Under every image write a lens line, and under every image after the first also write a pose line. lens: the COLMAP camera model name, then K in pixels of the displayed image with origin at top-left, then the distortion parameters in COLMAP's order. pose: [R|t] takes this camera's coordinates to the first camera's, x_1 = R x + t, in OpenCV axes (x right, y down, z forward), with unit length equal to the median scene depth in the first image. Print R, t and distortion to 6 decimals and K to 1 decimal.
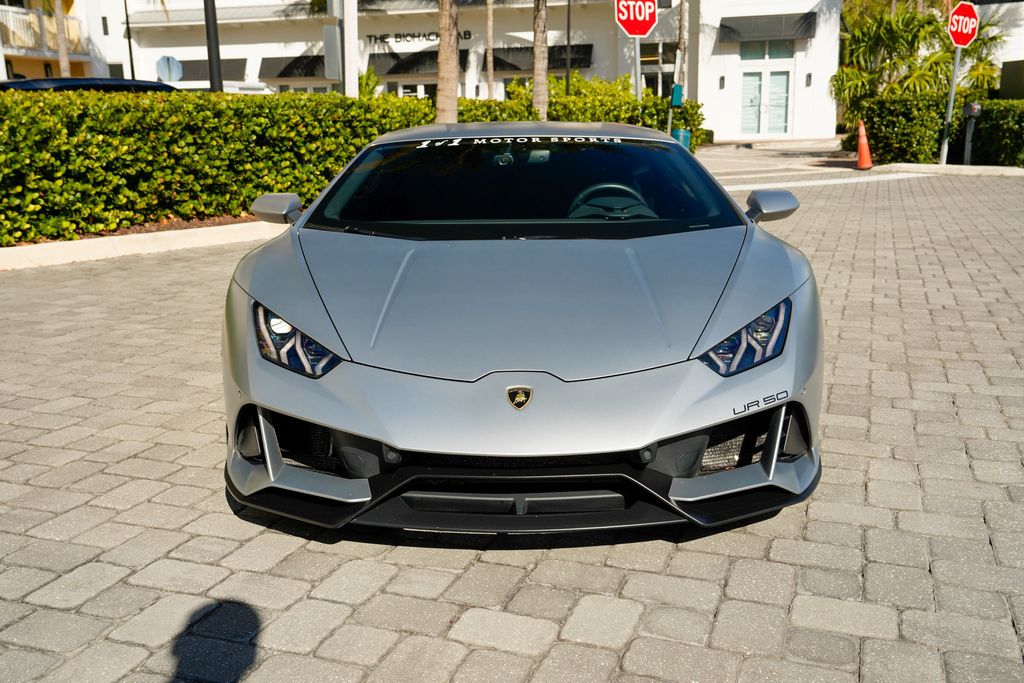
lens RADIAL K [[997.2, 0, 512.0], [0, 997.2, 341.5], [0, 0, 1]] dist [-0.017782, 0.132745]
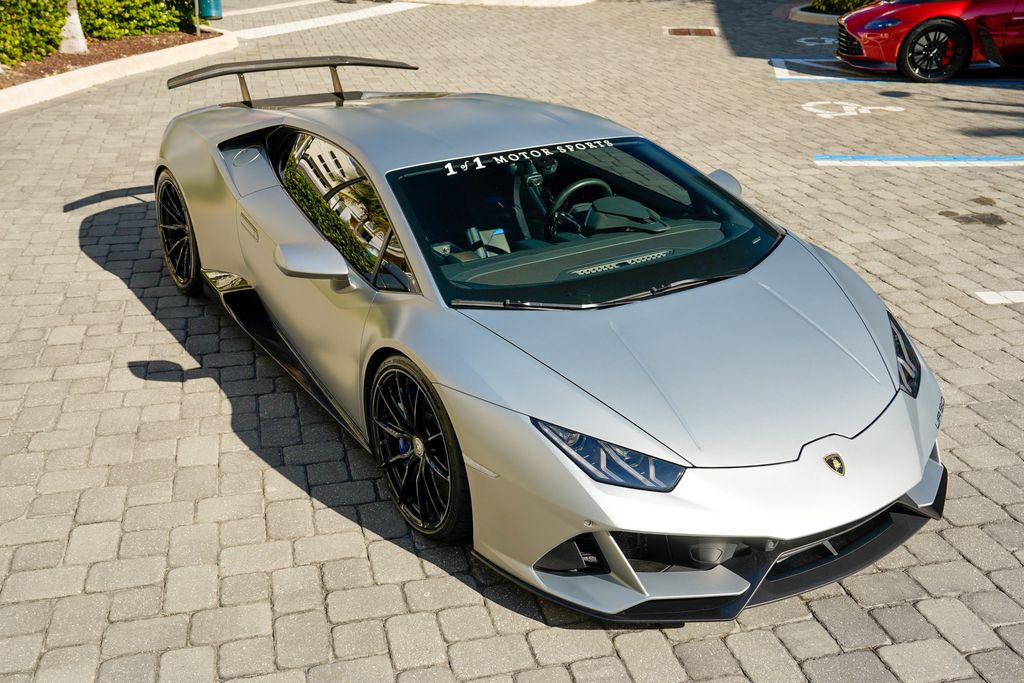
lens RADIAL K [[1005.5, 0, 501.7], [0, 1005.5, 348.9], [0, 0, 1]] dist [-0.010549, 0.115272]
pose [[0.825062, -0.216265, 0.522017, -0.884831], [0.103417, 0.966046, 0.236769, -0.386448], [-0.555498, -0.141364, 0.819413, 0.257240]]
